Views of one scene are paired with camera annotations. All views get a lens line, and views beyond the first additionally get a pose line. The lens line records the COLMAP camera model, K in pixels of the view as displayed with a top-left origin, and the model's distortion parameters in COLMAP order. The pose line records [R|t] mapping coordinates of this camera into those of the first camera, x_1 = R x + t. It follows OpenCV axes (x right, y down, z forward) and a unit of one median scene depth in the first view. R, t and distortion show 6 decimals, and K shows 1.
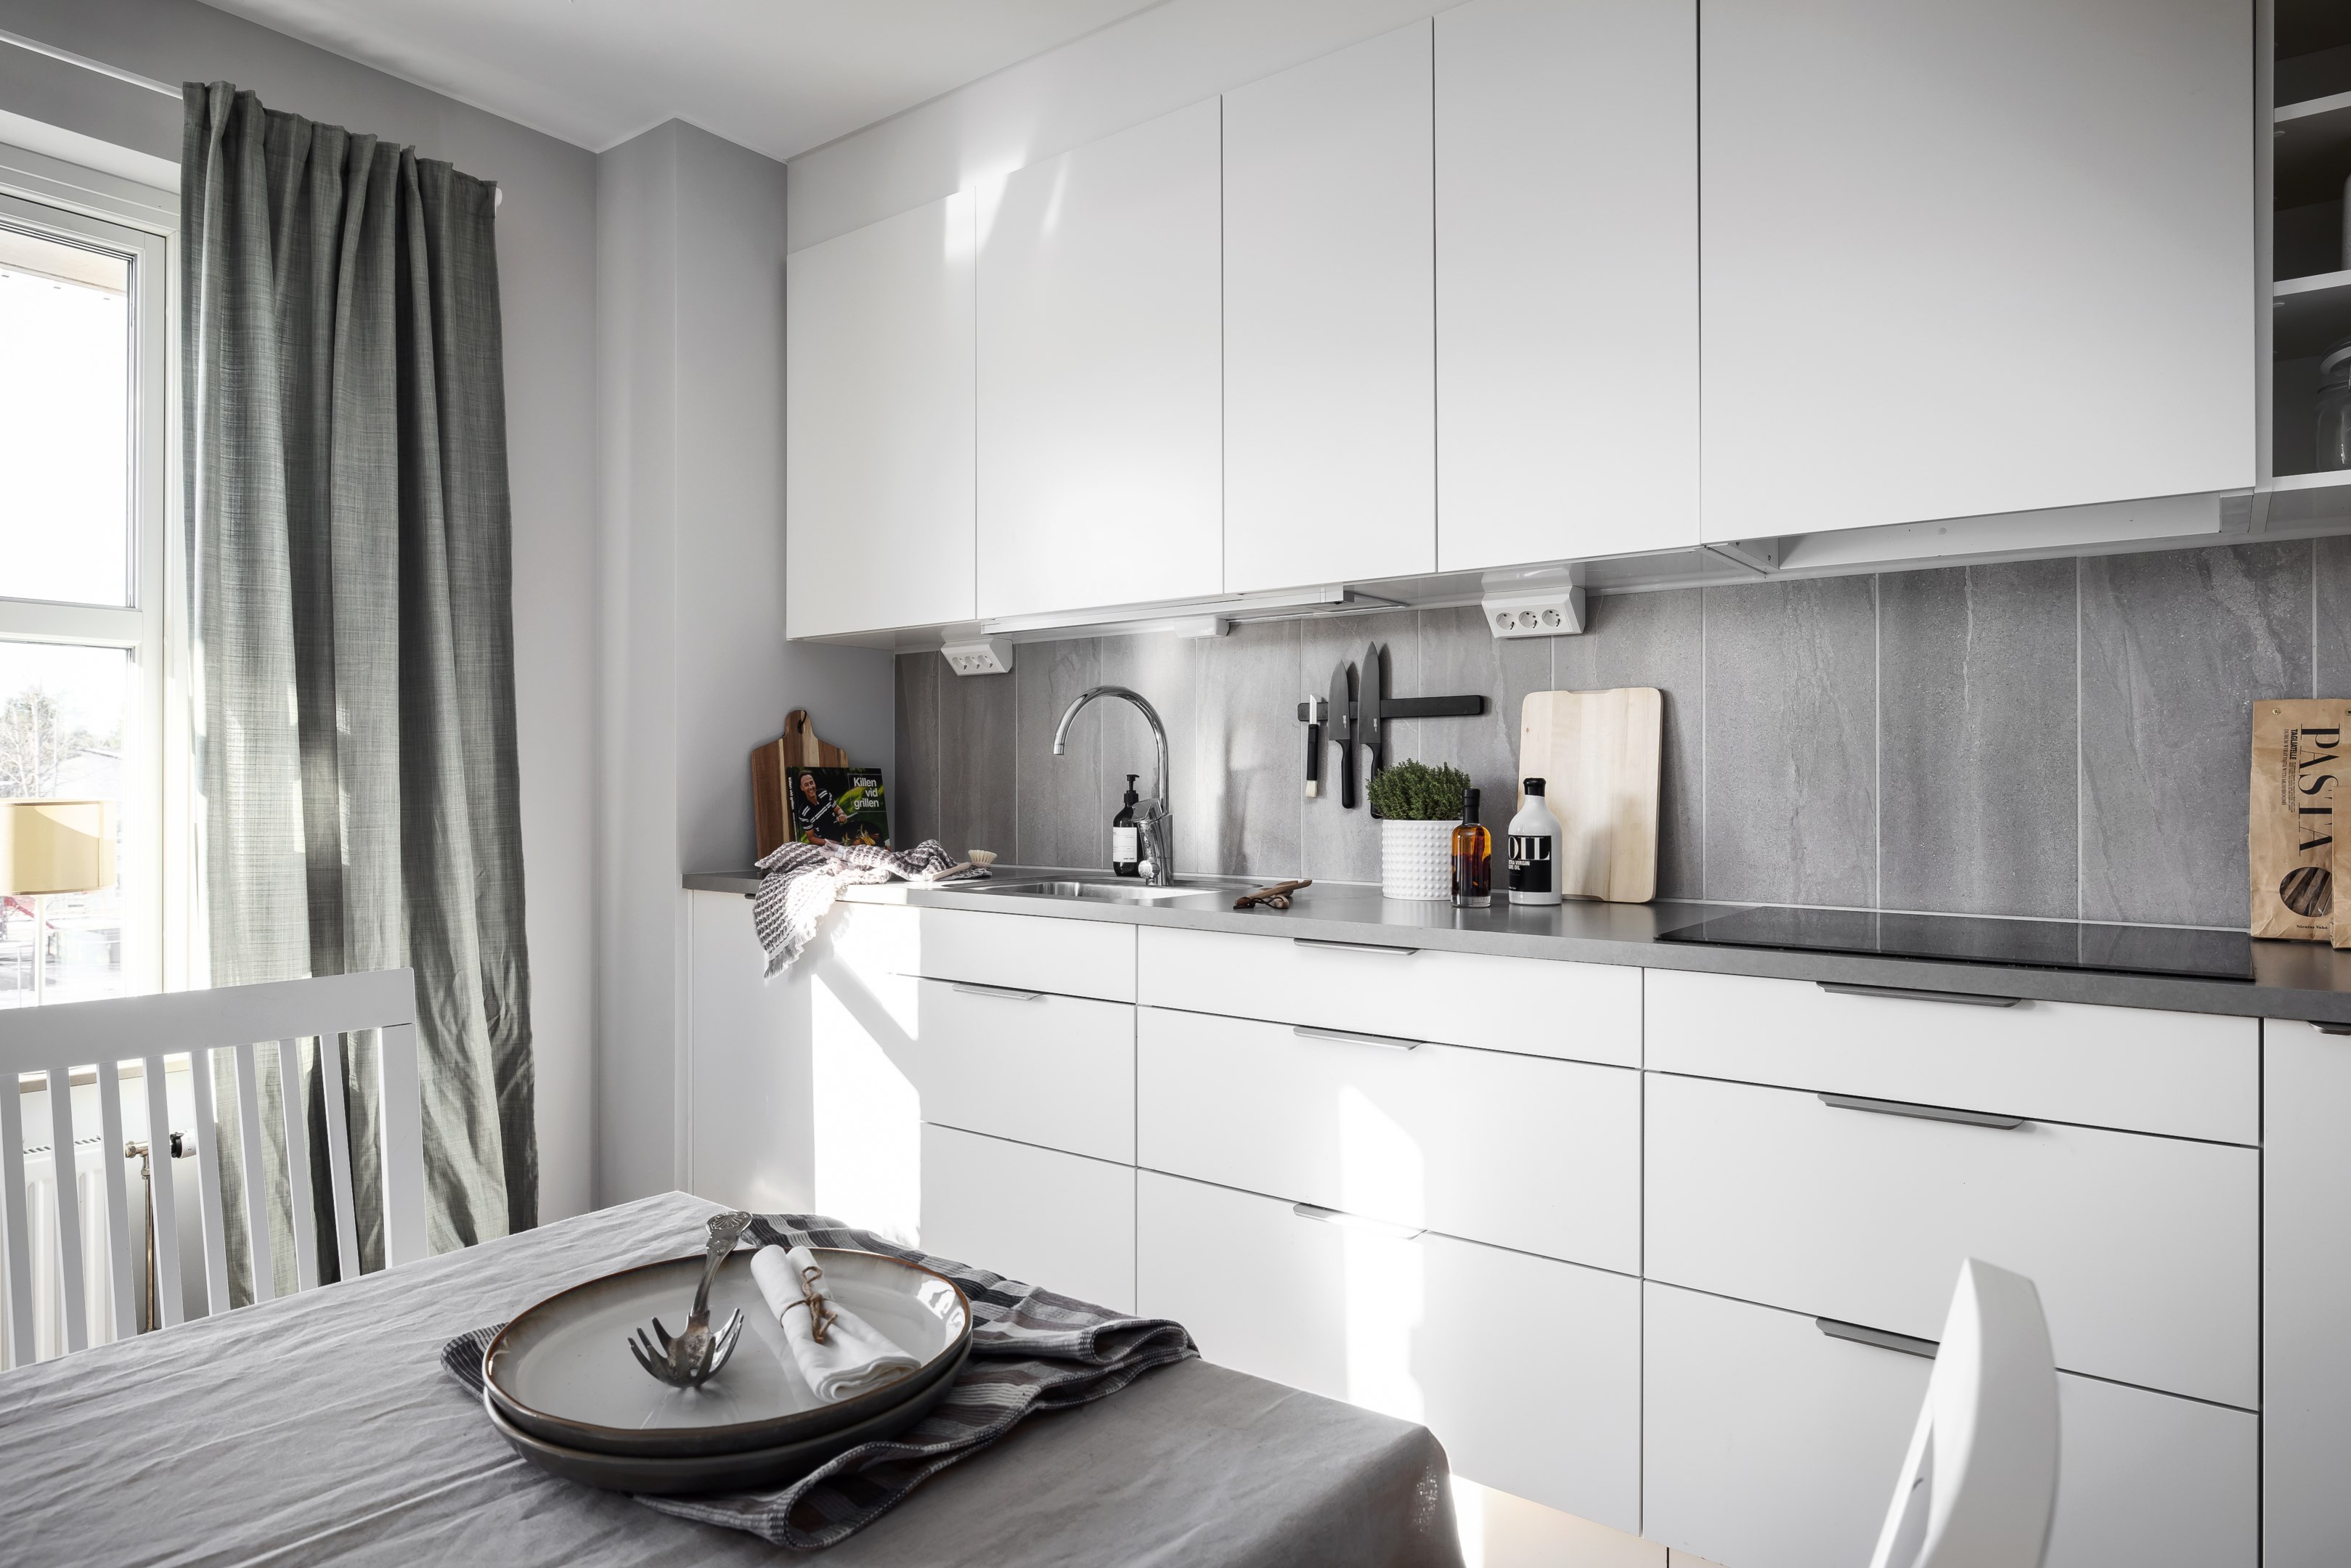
lens RADIAL K [[1349.6, 0, 1175.5], [0, 1349.6, 784.0], [0, 0, 1]] dist [-0.001490, -0.000454]
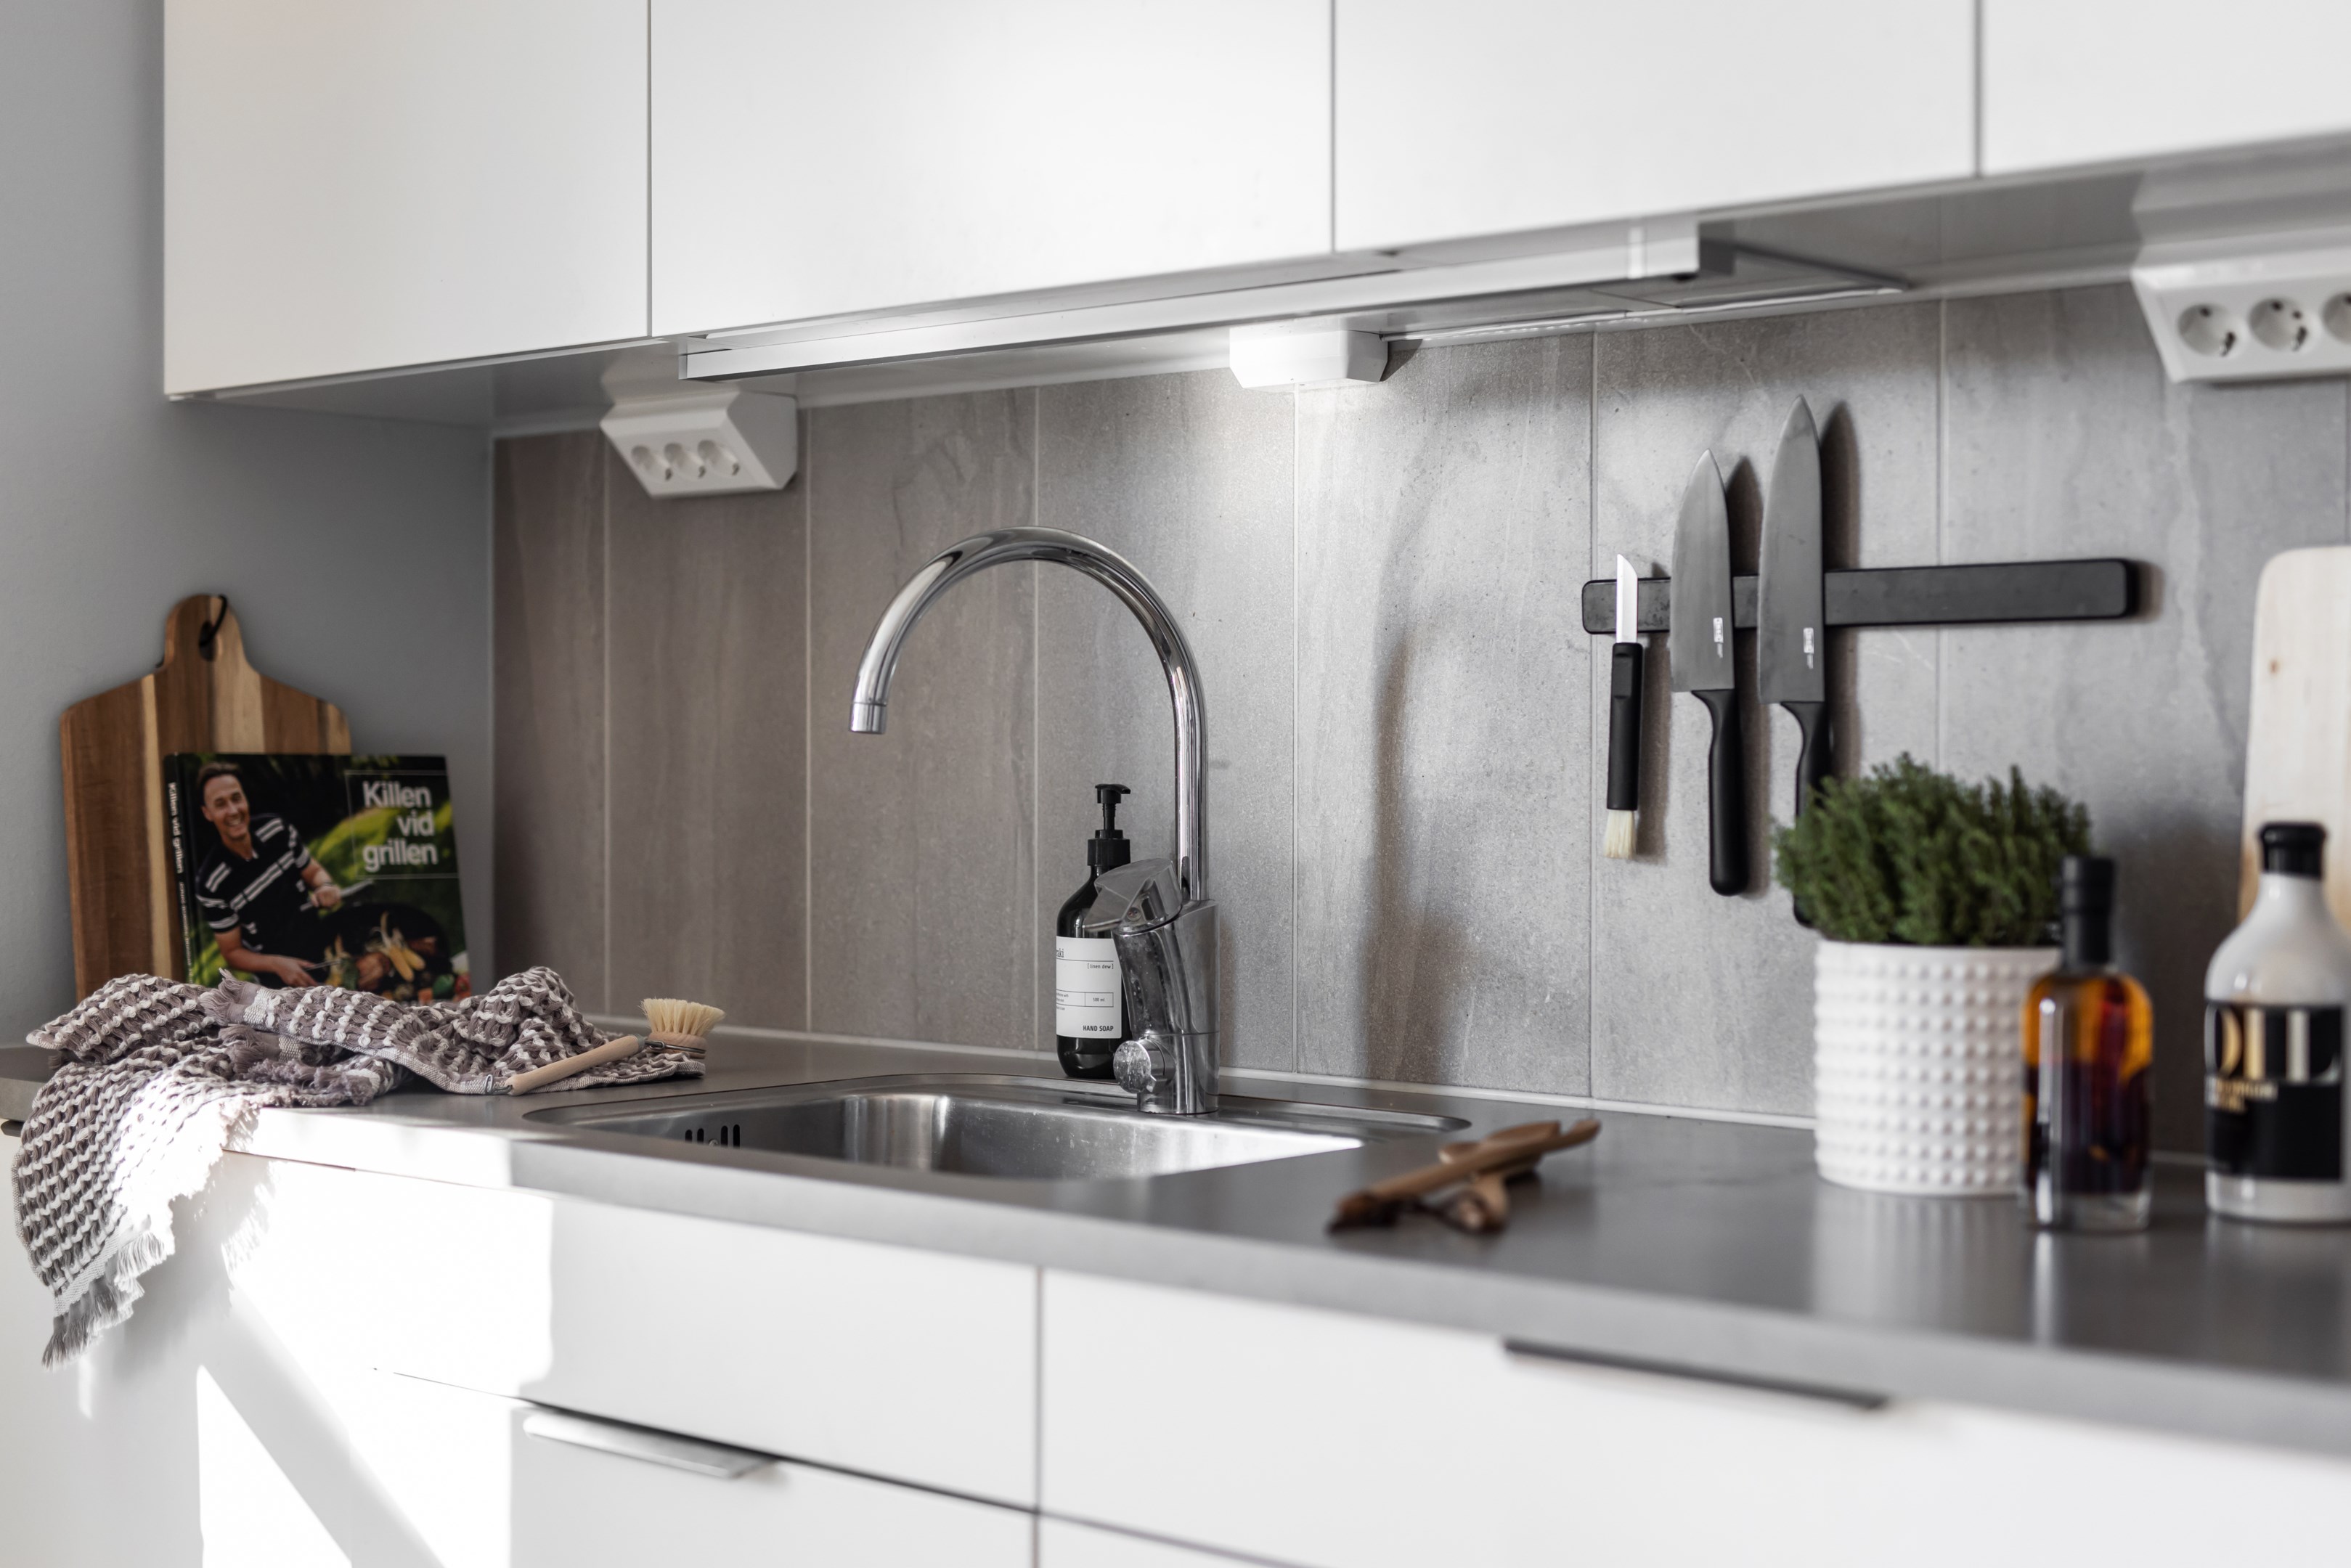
lens RADIAL K [[3278.0, 0, 1175.5], [0, 3278.0, 784.0], [0, 0, 1]] dist [0.023643, -0.063029]
pose [[0.997047, 0.005221, -0.076622, 0.052709], [-0.004453, 0.999938, 0.010200, -0.016990], [0.076670, -0.009829, 0.997008, 0.174653]]
